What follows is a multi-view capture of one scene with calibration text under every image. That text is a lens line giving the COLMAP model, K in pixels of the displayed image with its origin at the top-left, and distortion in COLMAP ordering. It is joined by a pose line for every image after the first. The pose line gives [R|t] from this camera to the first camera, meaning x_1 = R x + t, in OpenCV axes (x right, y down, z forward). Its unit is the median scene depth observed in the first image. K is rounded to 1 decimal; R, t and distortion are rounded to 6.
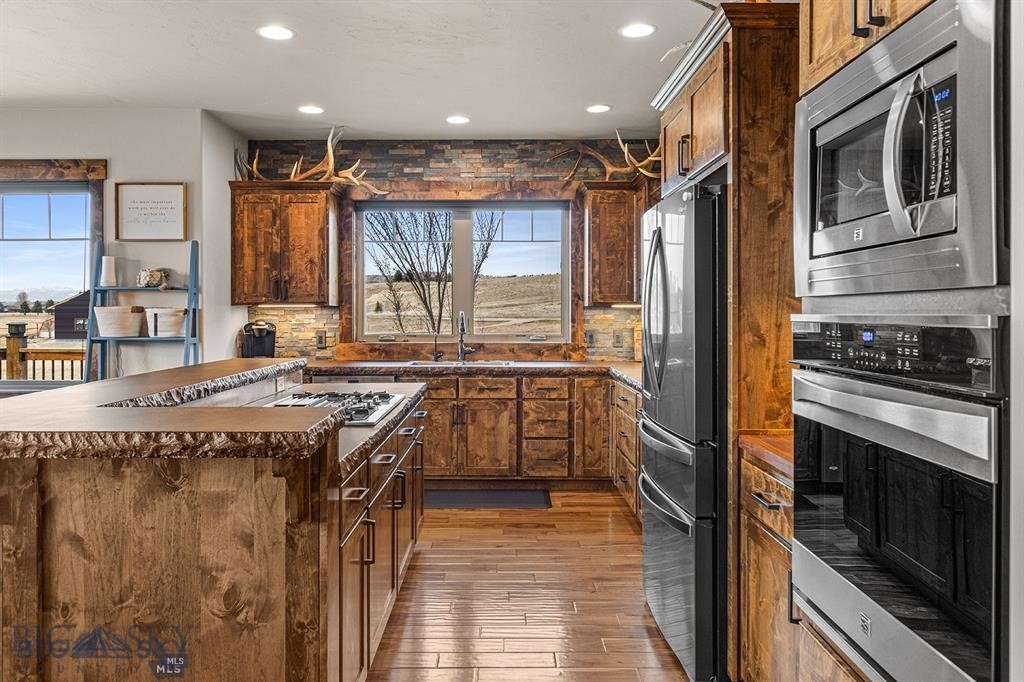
lens RADIAL K [[731.9, 0, 504.0], [0, 731.9, 315.7], [0, 0, 1]] dist [0.005585, -0.000056]
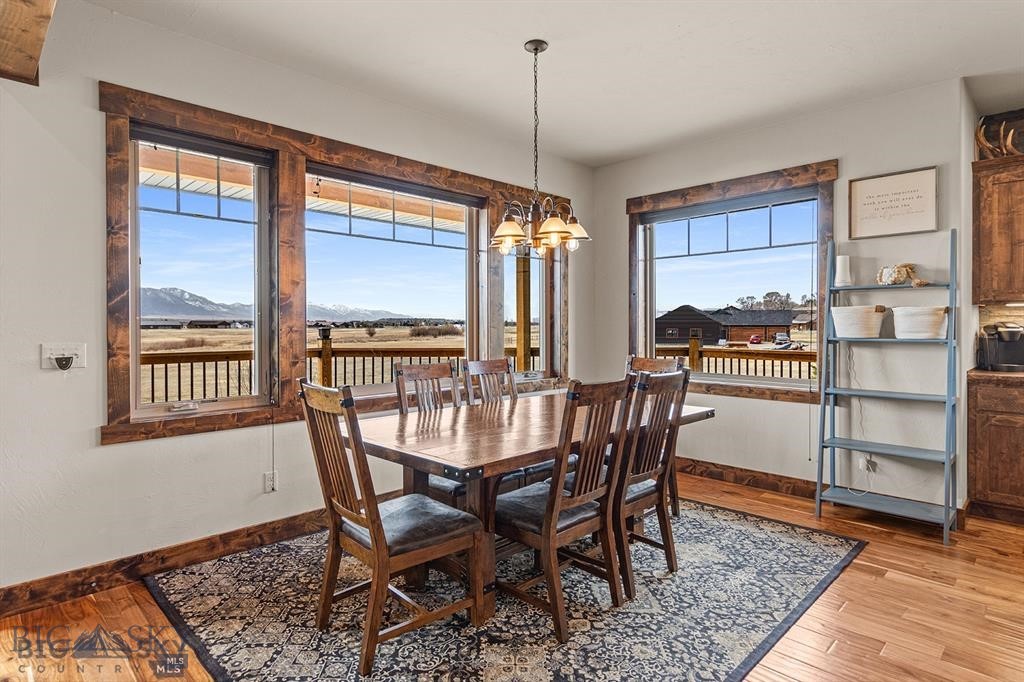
lens RADIAL K [[557.0, 0, 495.9], [0, 557.0, 328.3], [0, 0, 1]] dist [-0.003097, 0.001502]
pose [[0.701981, 0.001614, -0.712194, -0.301303], [-0.001786, 0.999998, 0.000505, 0.015159], [0.712194, 0.000918, 0.701983, 0.129042]]
